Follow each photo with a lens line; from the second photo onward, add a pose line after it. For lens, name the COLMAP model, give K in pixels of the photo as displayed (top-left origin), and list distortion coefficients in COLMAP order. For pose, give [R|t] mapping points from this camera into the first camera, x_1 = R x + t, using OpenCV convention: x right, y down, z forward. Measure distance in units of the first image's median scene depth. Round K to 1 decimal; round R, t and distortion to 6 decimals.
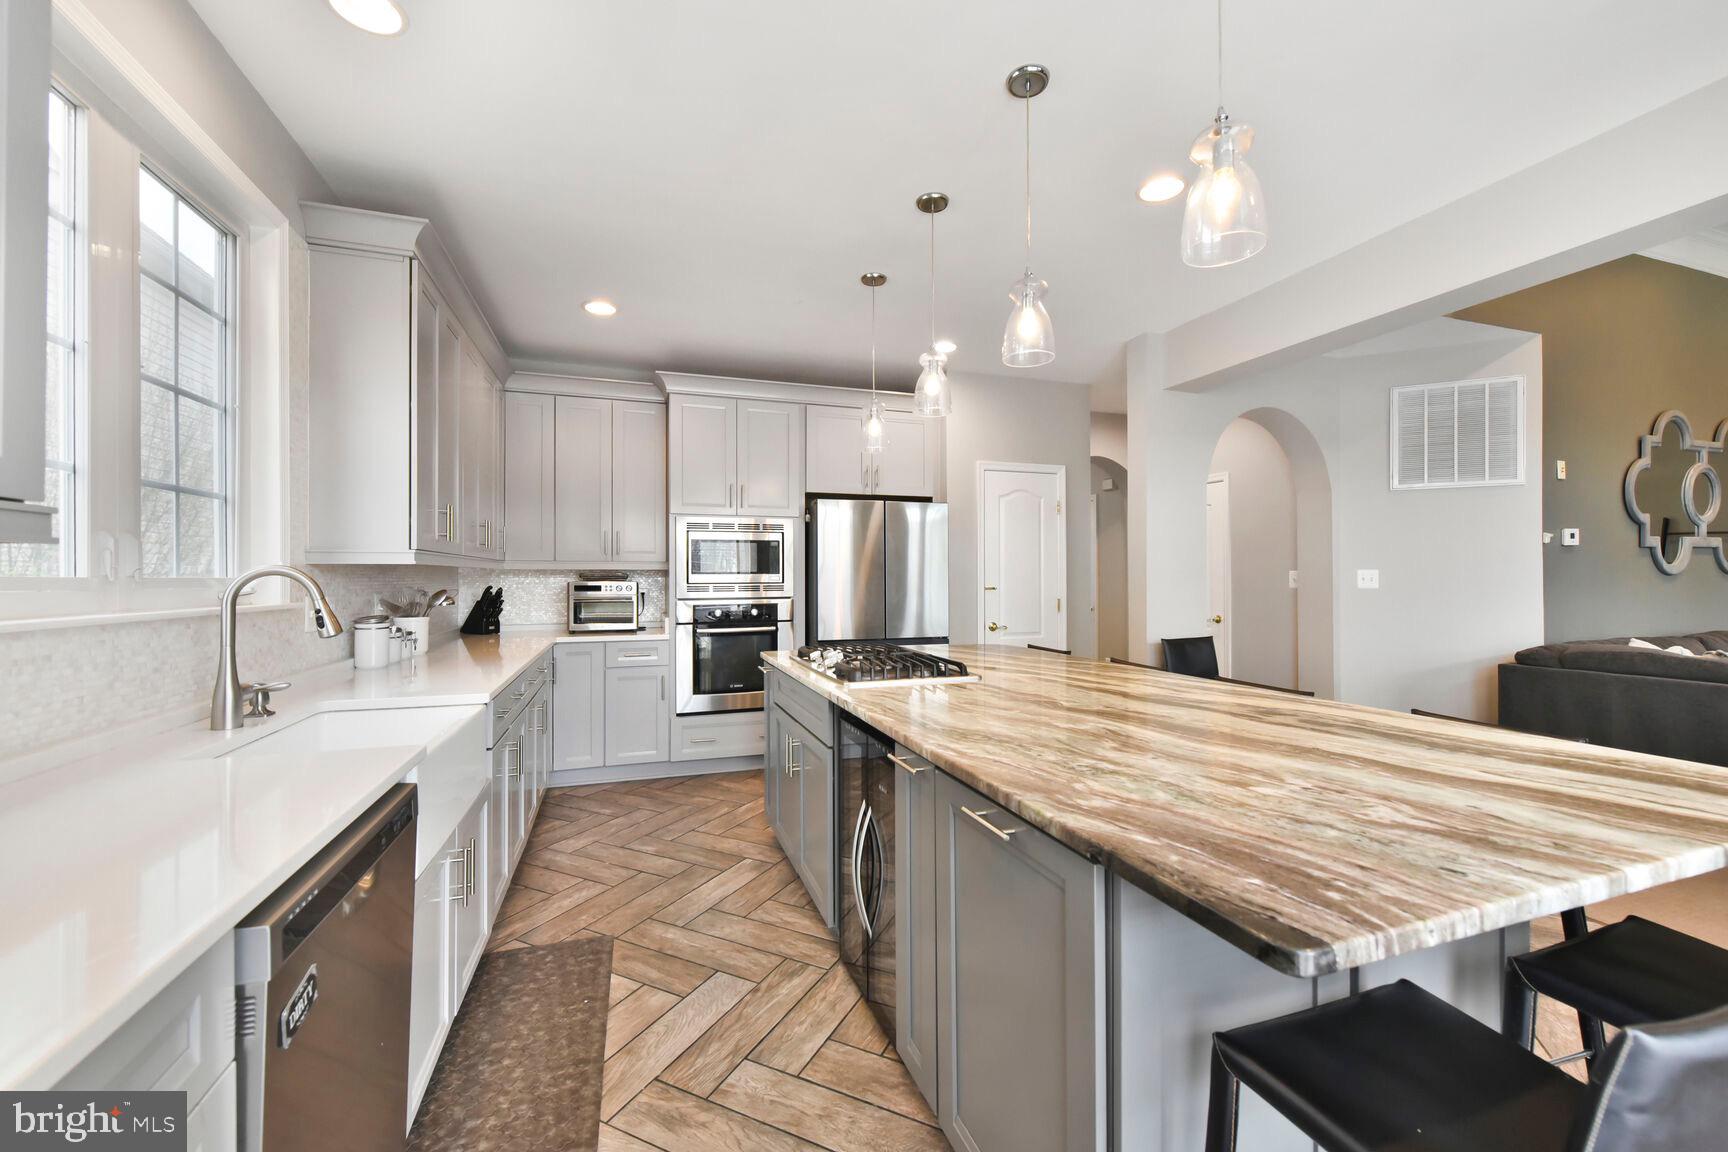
lens RADIAL K [[682.9, 0, 862.8], [0, 682.9, 578.1], [0, 0, 1]] dist [0.000136, -0.000005]
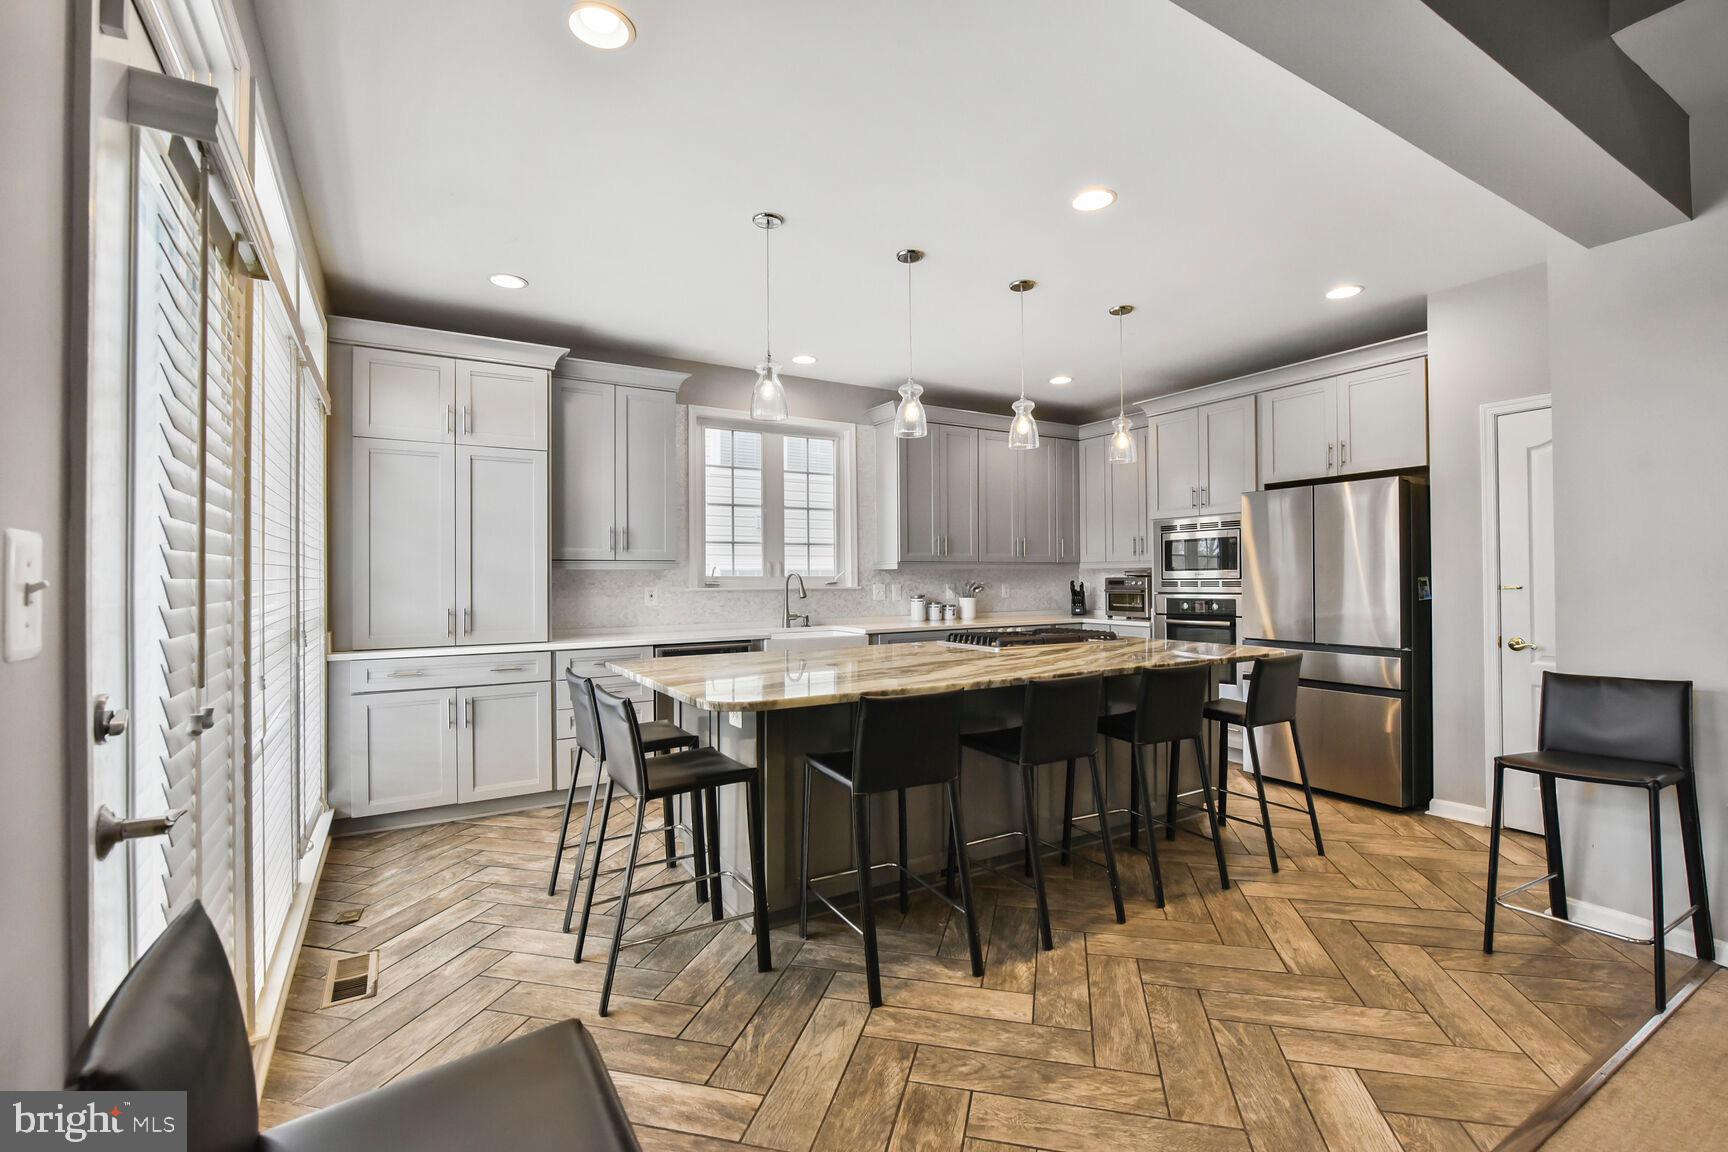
lens RADIAL K [[774.2, 0, 864.7], [0, 774.2, 573.7], [0, 0, 1]] dist [-0.000327, -0.000032]
pose [[0.217159, -0.003904, -0.976129, 0.870532], [0.007578, 0.999969, -0.002314, -0.001977], [0.976107, -0.006894, 0.217181, 0.219069]]
